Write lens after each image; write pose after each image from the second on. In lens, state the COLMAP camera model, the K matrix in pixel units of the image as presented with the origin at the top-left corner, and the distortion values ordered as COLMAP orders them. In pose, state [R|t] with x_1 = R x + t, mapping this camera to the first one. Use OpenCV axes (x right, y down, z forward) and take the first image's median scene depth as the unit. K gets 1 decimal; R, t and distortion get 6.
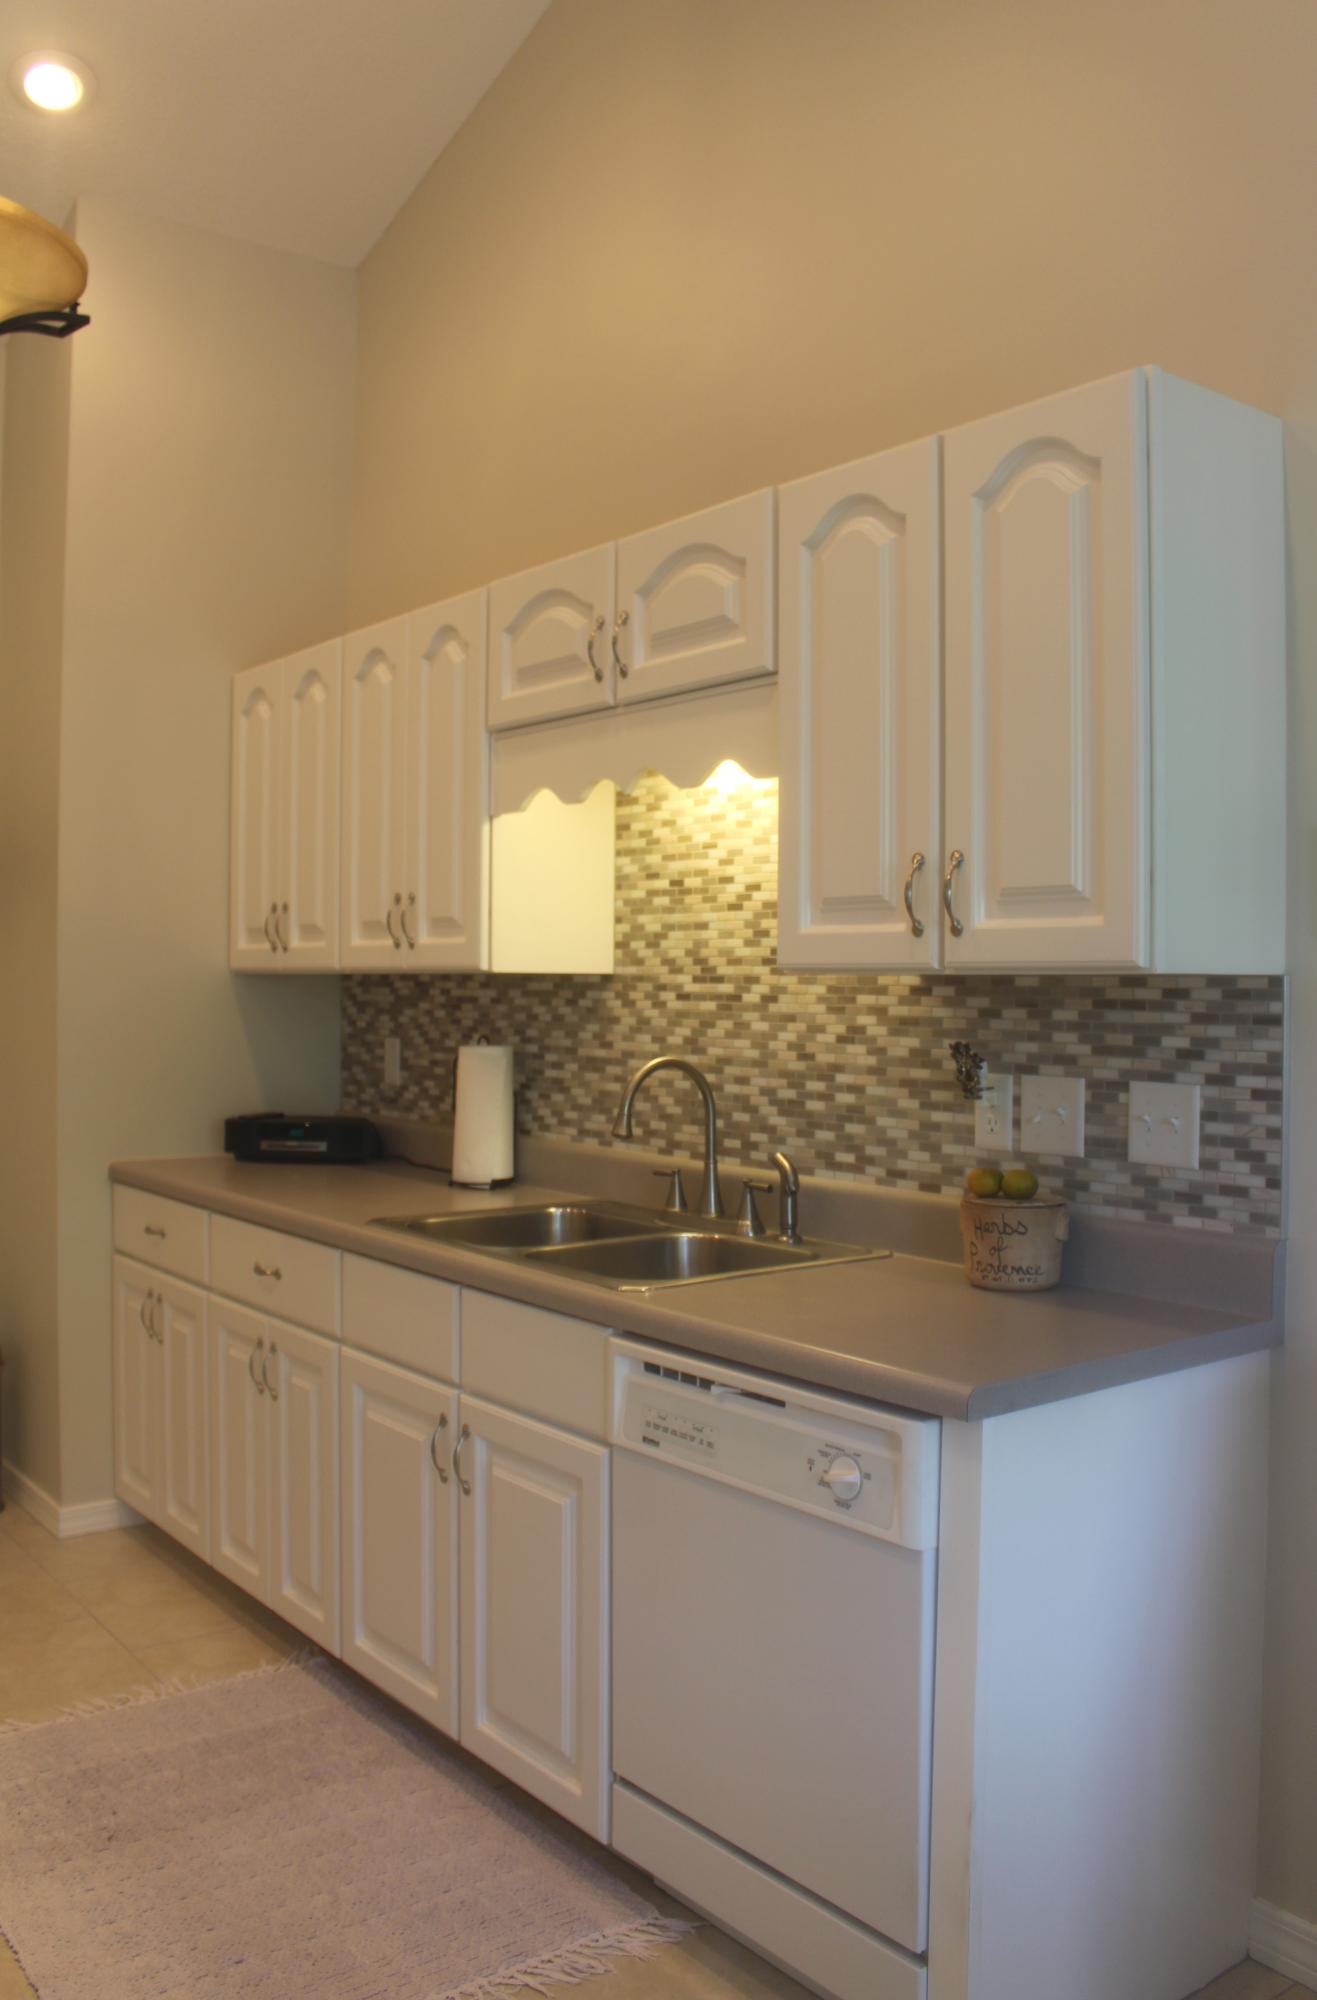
lens RADIAL K [[1696.7, 0, 659.5], [0, 1696.7, 960.8], [0, 0, 1]] dist [-0.137351, 0.006281]
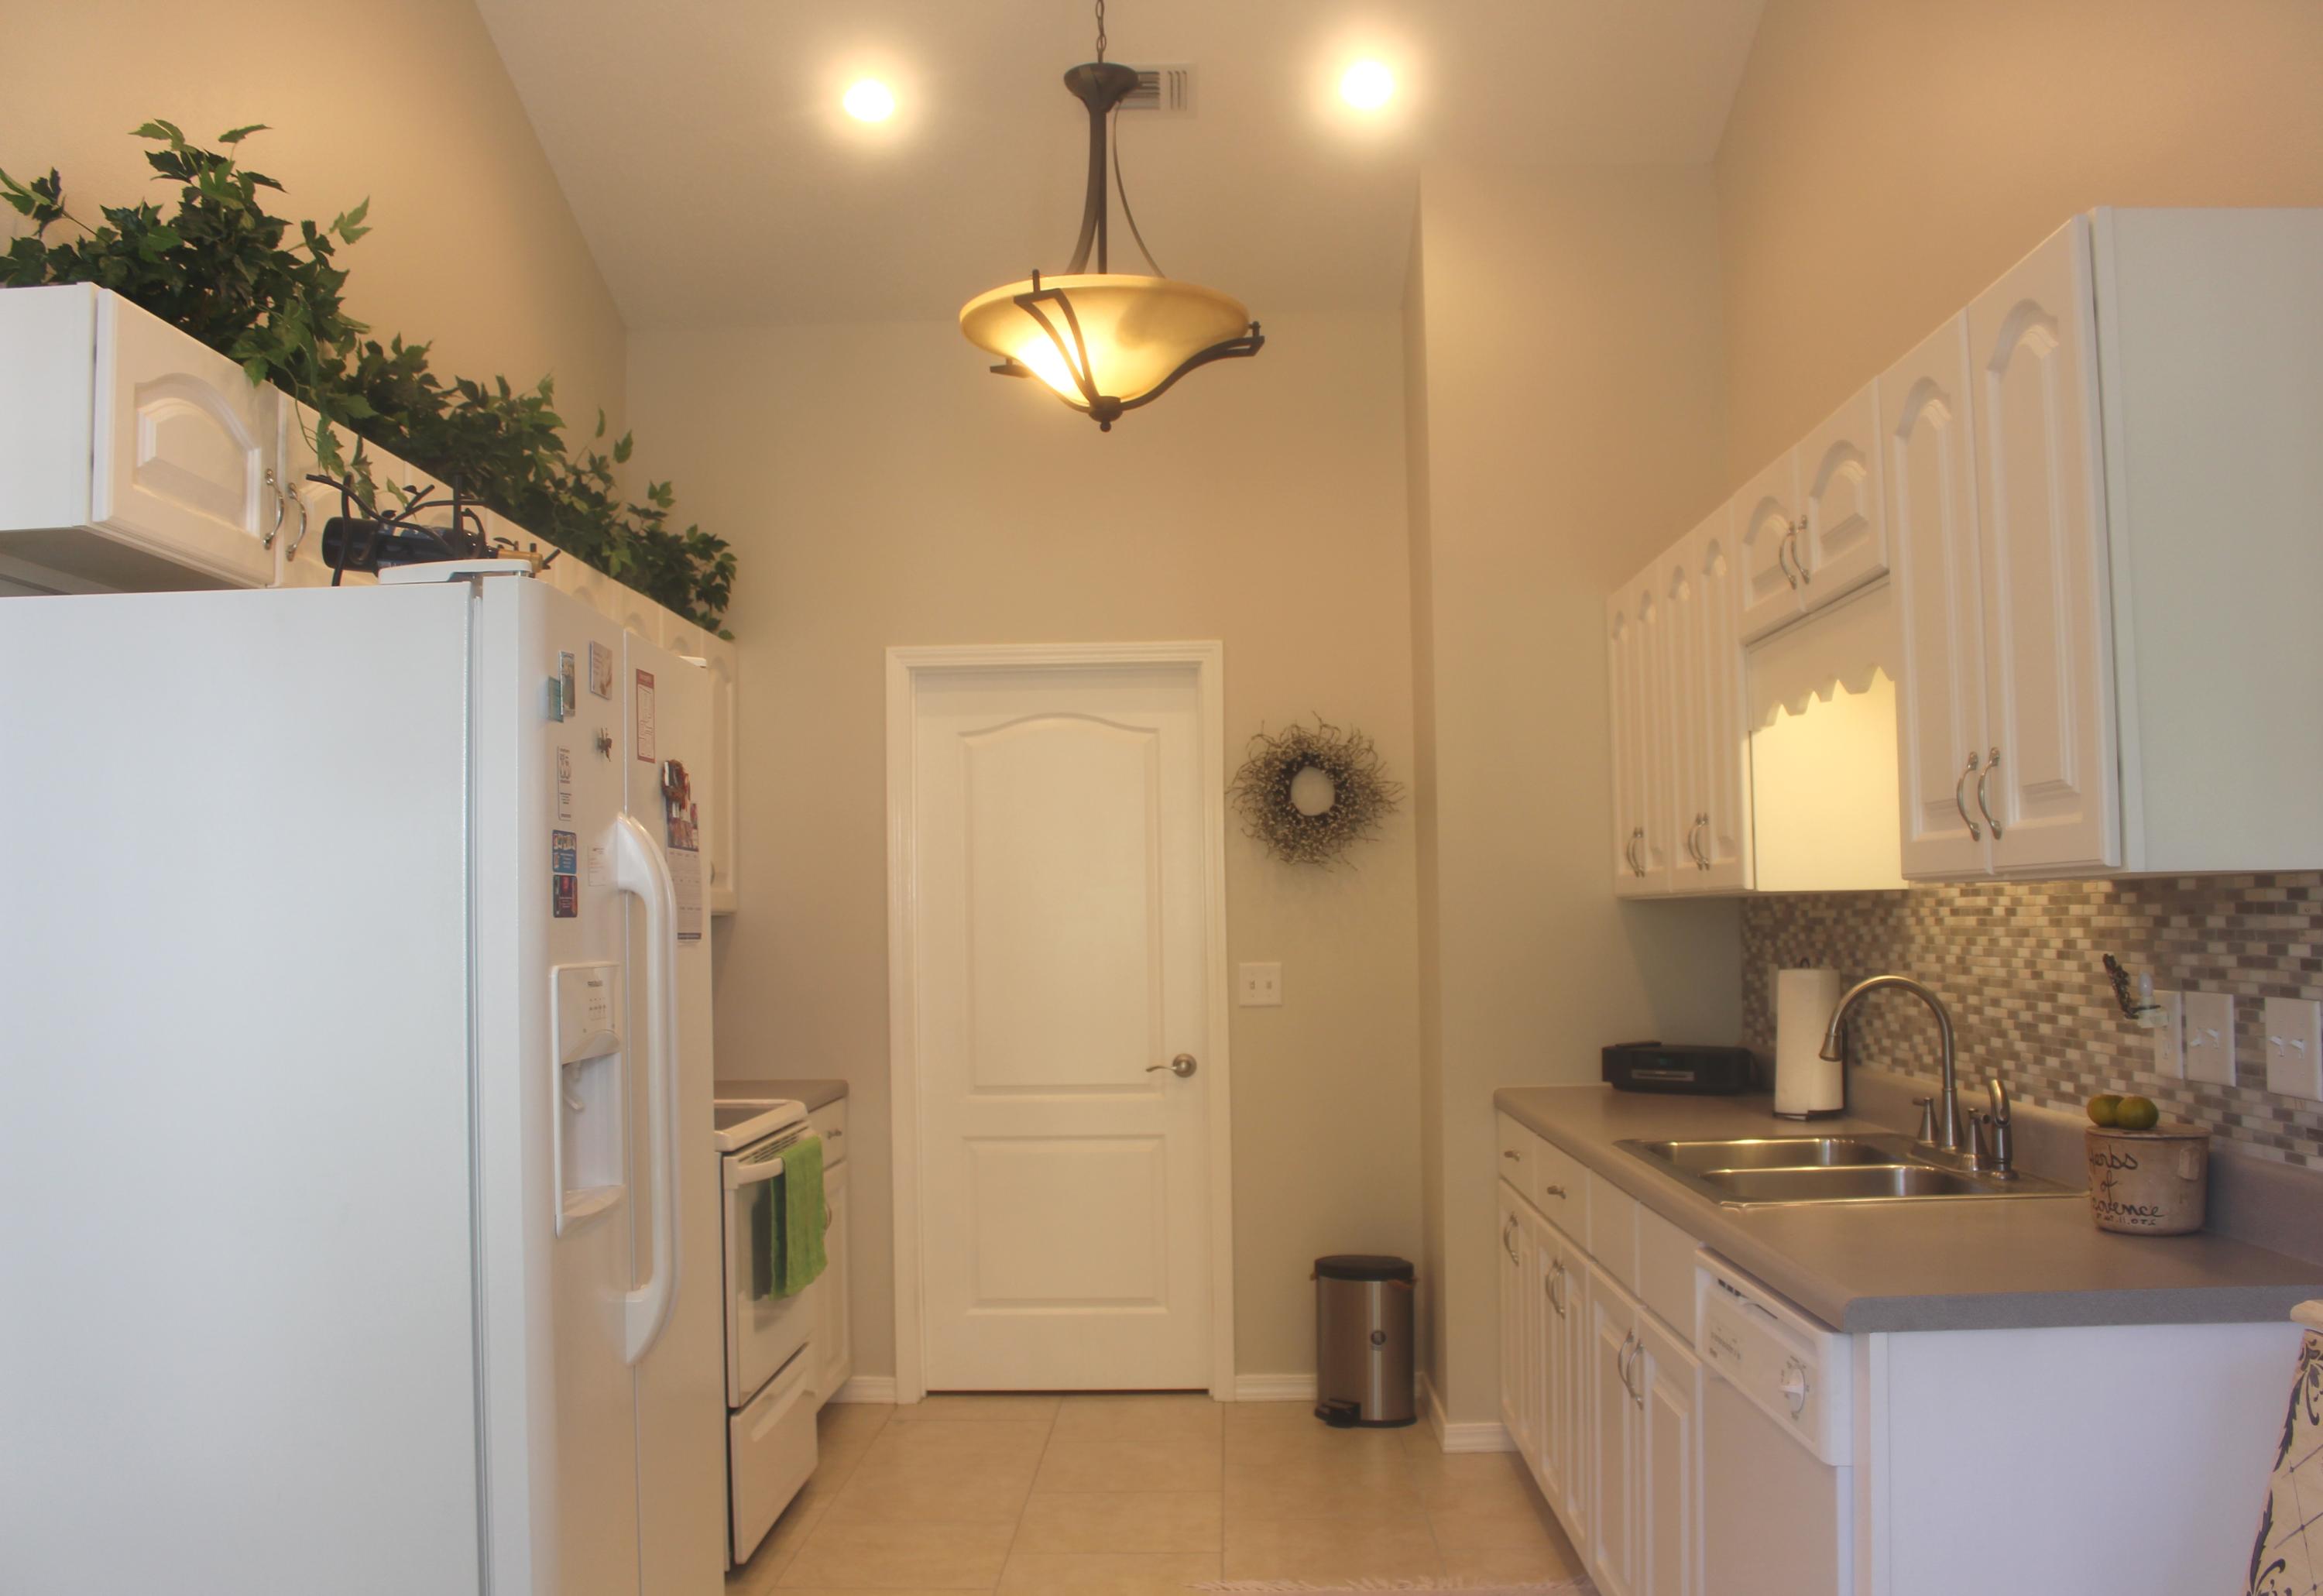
lens RADIAL K [[2021.0, 0, 1161.5], [0, 2021.0, 798.0], [0, 0, 1]] dist [-0.182995, 0.160273]
pose [[0.769733, -0.055716, -0.635930, 0.400813], [0.025934, 0.998091, -0.056054, 0.009089], [0.637839, 0.026655, 0.769708, -0.103619]]
